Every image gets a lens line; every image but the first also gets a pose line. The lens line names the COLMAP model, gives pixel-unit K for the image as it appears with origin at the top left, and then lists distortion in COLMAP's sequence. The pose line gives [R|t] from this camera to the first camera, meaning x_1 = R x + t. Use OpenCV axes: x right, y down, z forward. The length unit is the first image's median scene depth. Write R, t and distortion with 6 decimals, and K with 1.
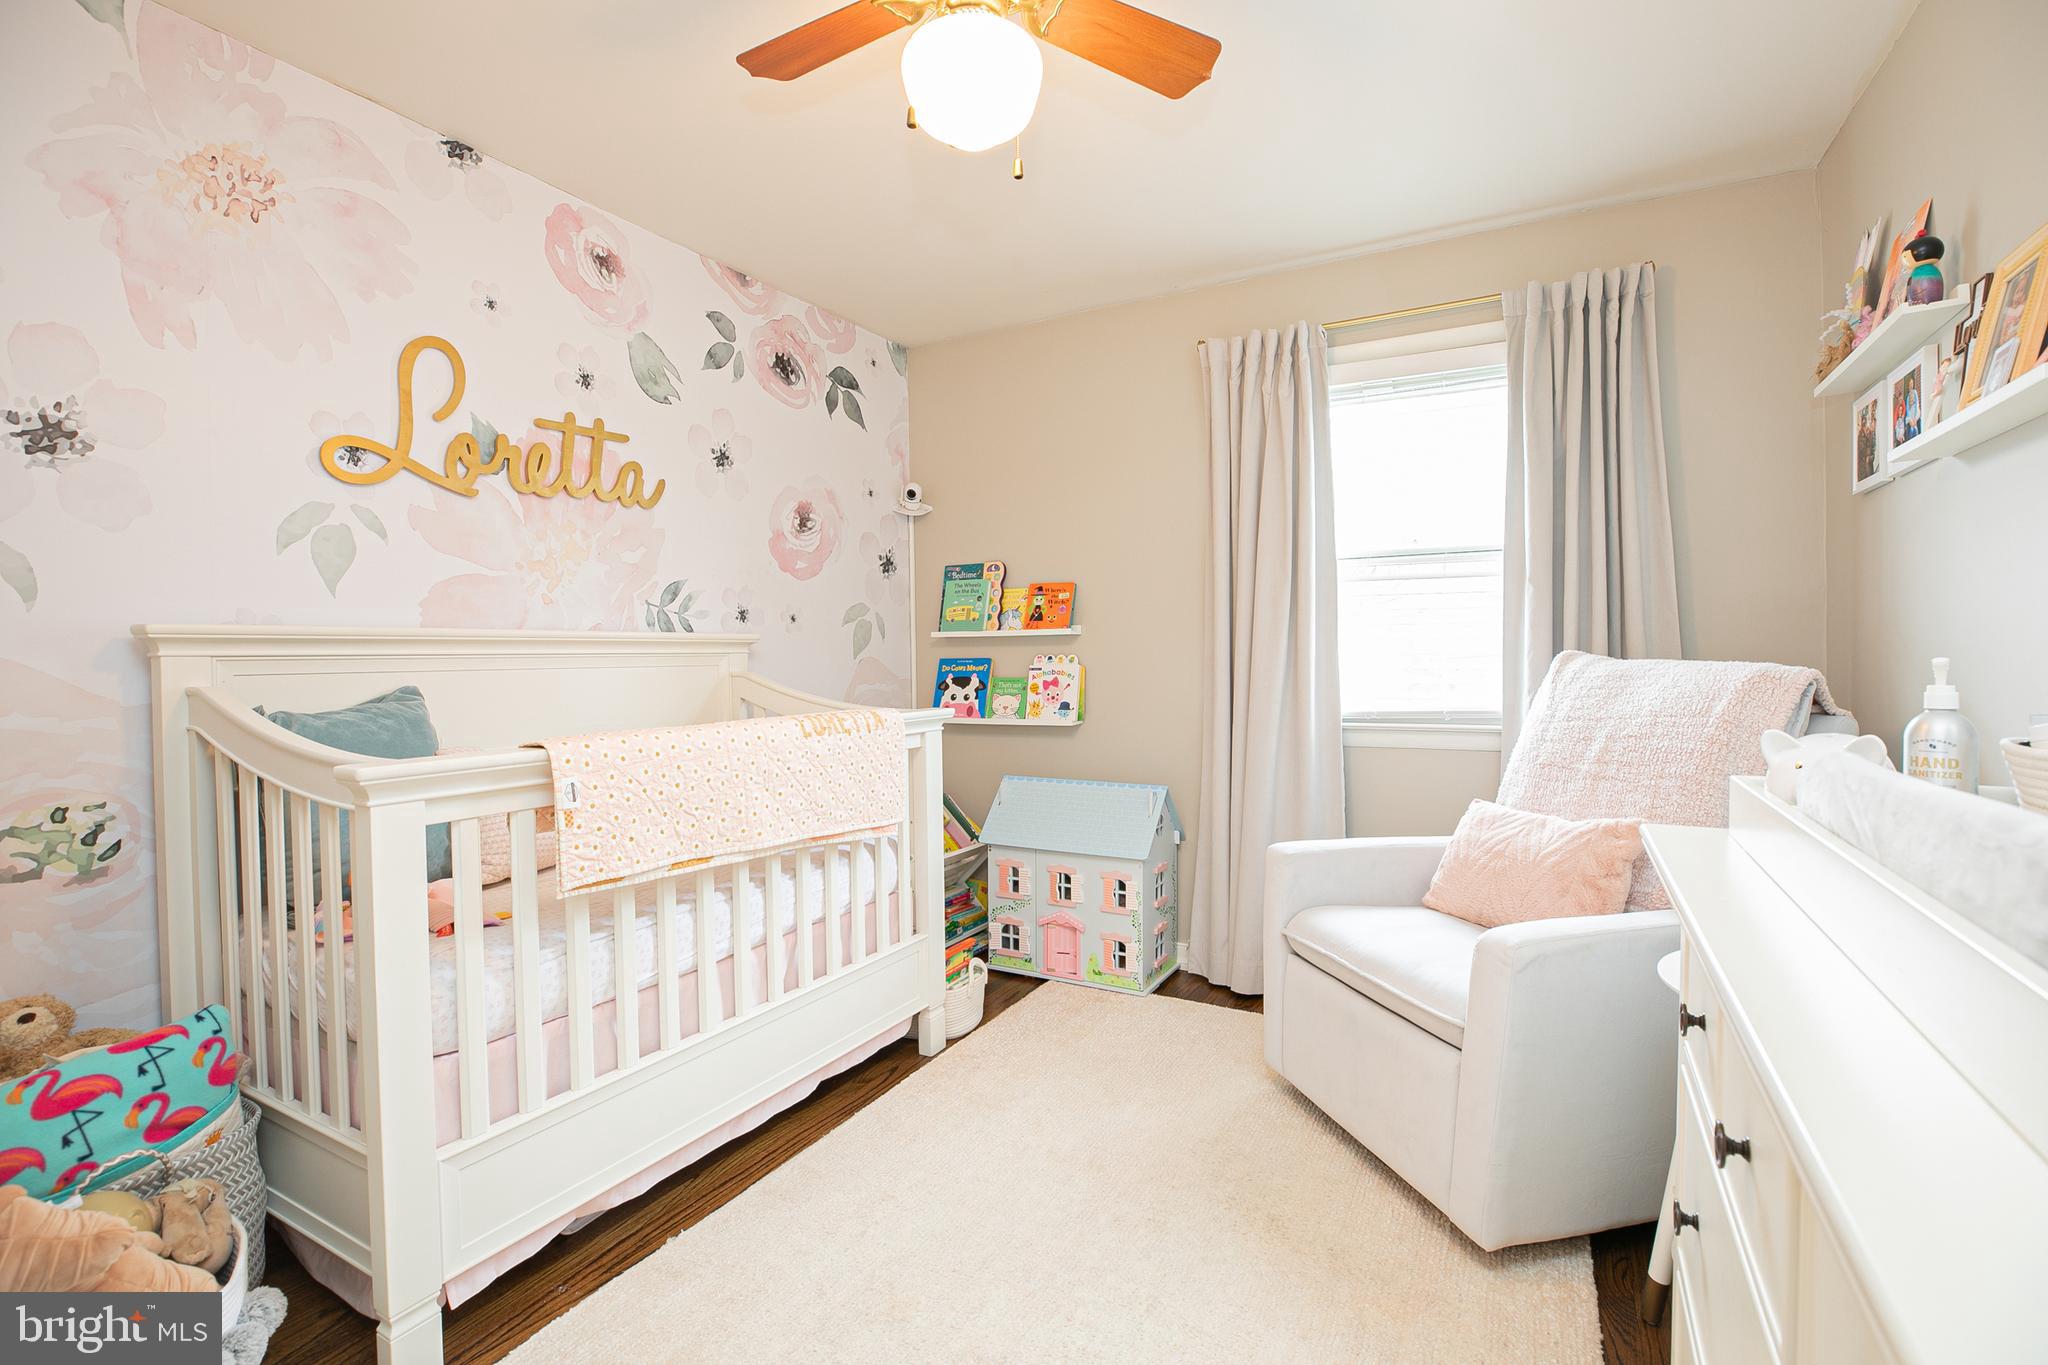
lens RADIAL K [[931.0, 0, 1027.4], [0, 931.0, 683.2], [0, 0, 1]] dist [-0.039948, 0.010998]
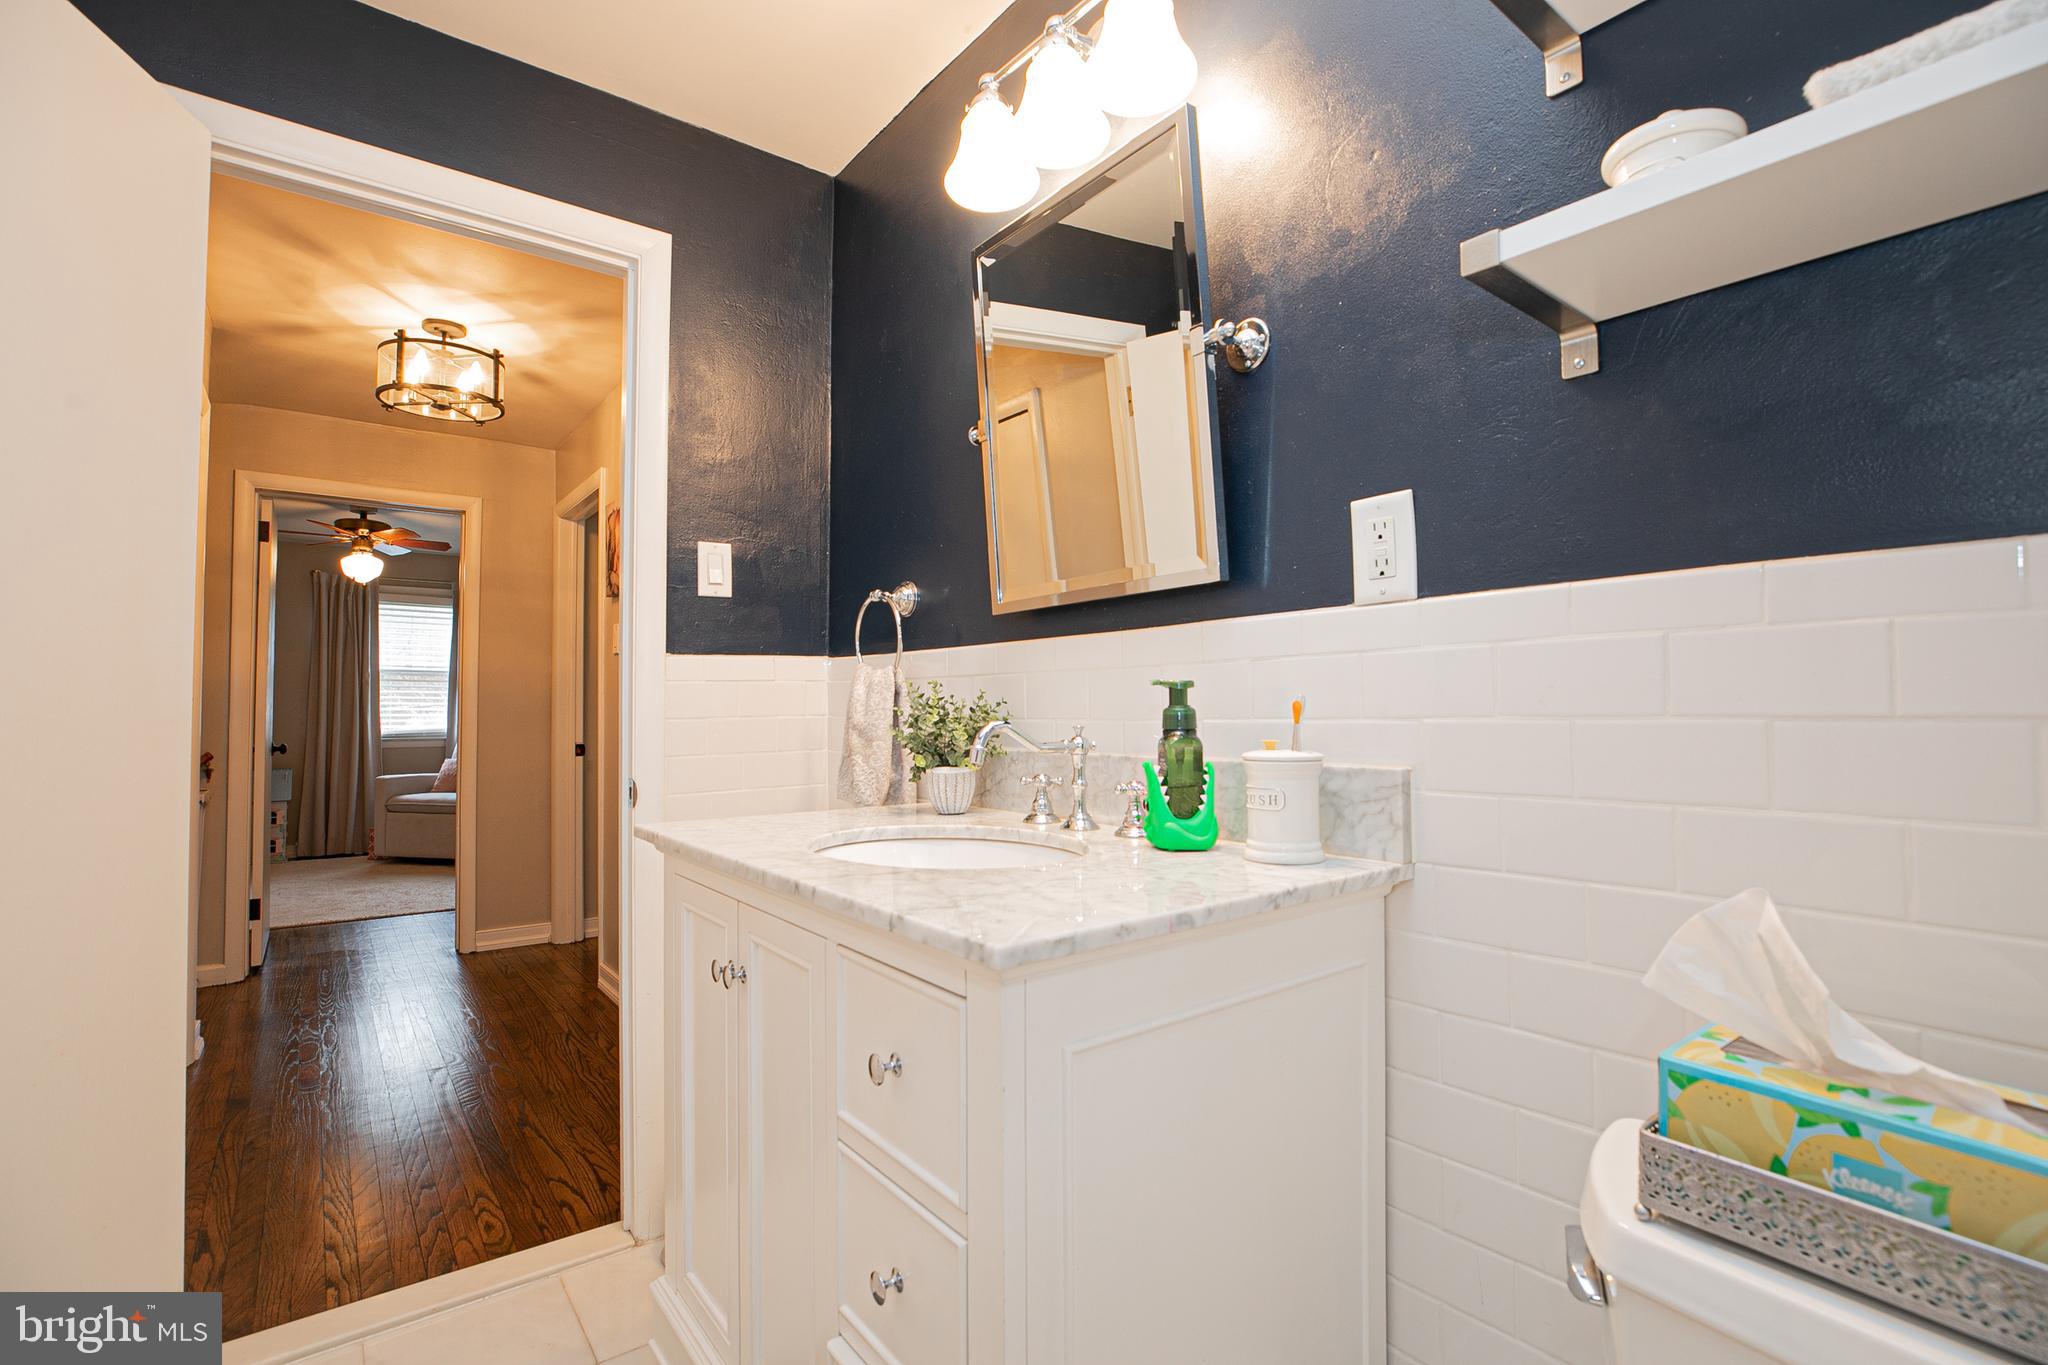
lens RADIAL K [[931.0, 0, 1027.7], [0, 931.0, 678.4], [0, 0, 1]] dist [-0.039948, 0.010998]
pose [[0.389310, 0.042899, 0.920107, -1.245238], [0.014446, 0.998508, -0.052667, 0.037967], [-0.920993, 0.033796, 0.388110, -1.547144]]
